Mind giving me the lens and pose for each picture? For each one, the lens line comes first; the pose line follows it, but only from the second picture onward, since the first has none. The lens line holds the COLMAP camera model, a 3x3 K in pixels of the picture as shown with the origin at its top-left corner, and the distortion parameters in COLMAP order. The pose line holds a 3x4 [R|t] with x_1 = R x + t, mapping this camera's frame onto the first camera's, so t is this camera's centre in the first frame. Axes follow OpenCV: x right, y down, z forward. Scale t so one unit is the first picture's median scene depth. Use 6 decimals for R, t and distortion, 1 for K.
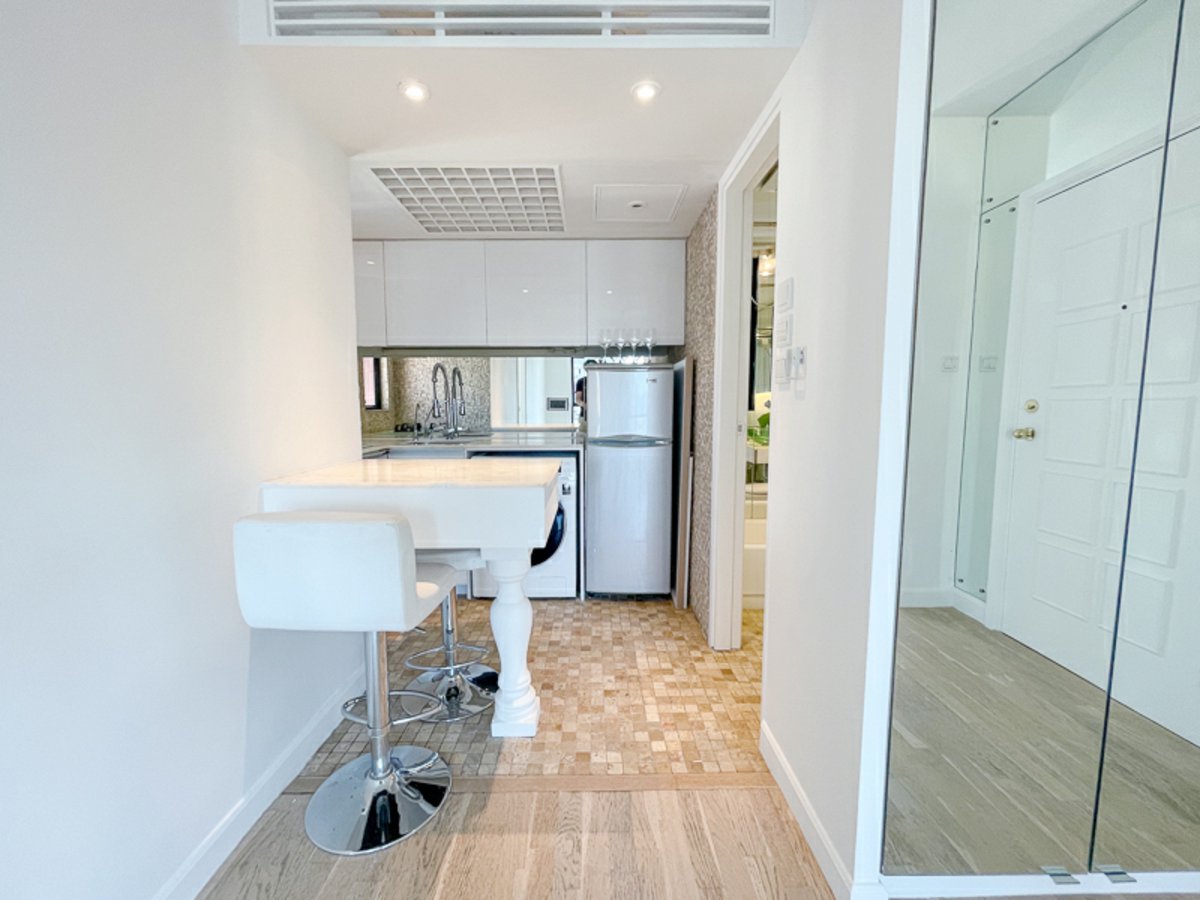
lens RADIAL K [[490.1, 0, 594.8], [0, 490.1, 449.5], [0, 0, 1]] dist [0.002174, 0.000550]
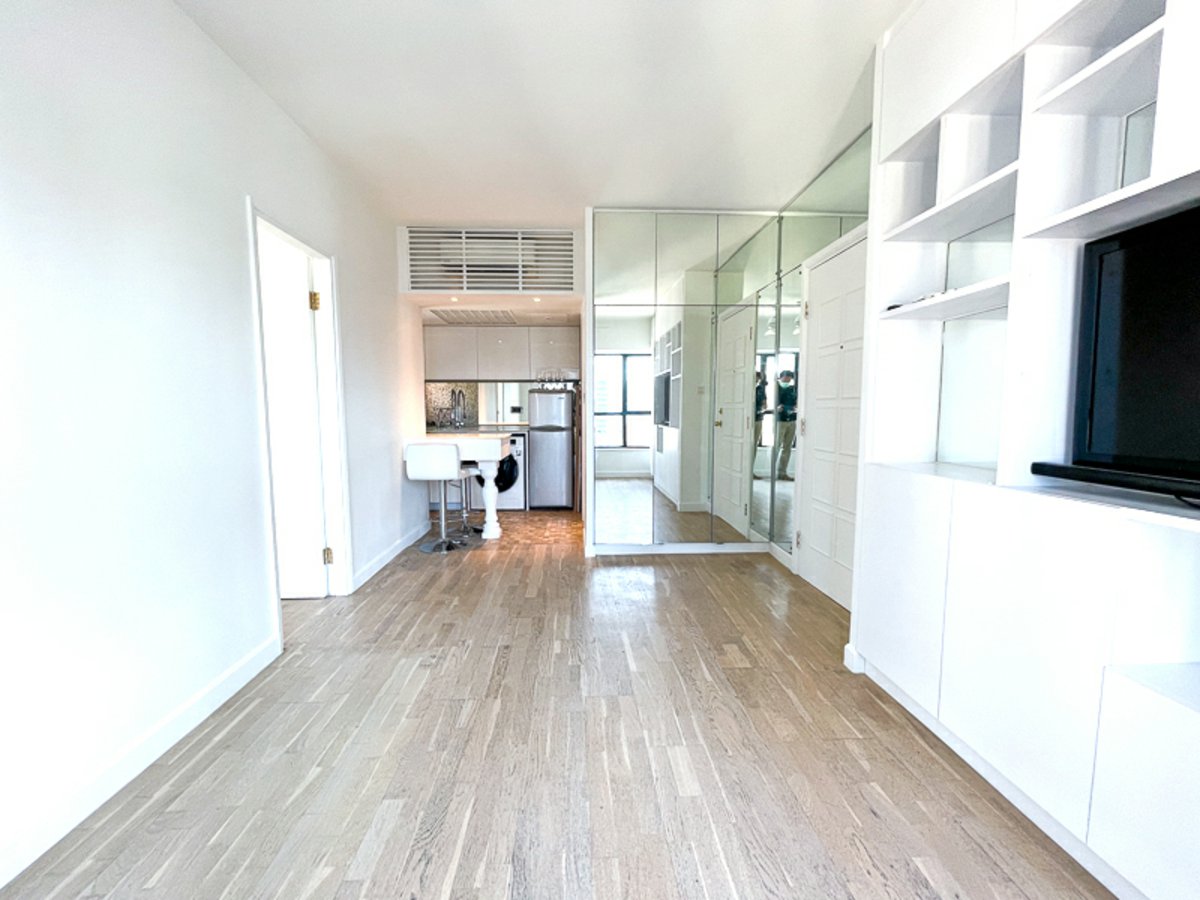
lens RADIAL K [[490.1, 0, 594.8], [0, 490.1, 449.5], [0, 0, 1]] dist [0.002174, 0.000550]
pose [[0.999475, -0.003409, 0.032226, 0.282416], [0.003593, 0.999978, -0.005663, 0.121162], [-0.032206, 0.005776, 0.999465, -1.507104]]
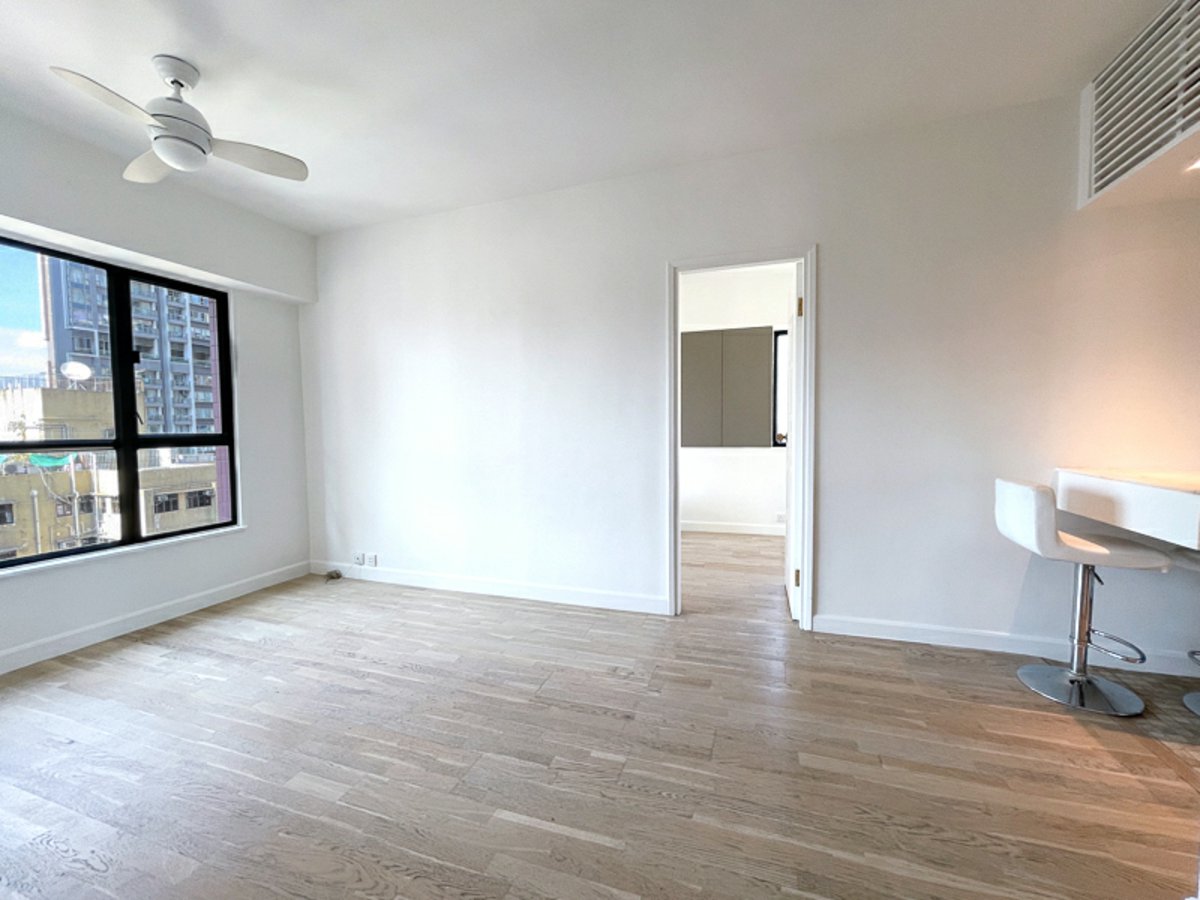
lens RADIAL K [[490.1, 0, 594.8], [0, 490.1, 449.5], [0, 0, 1]] dist [0.002174, 0.000550]
pose [[-0.328737, 0.052428, -0.942965, 1.091146], [-0.071812, 0.994180, 0.080311, -0.016321], [0.941687, 0.094117, -0.323059, 0.044943]]
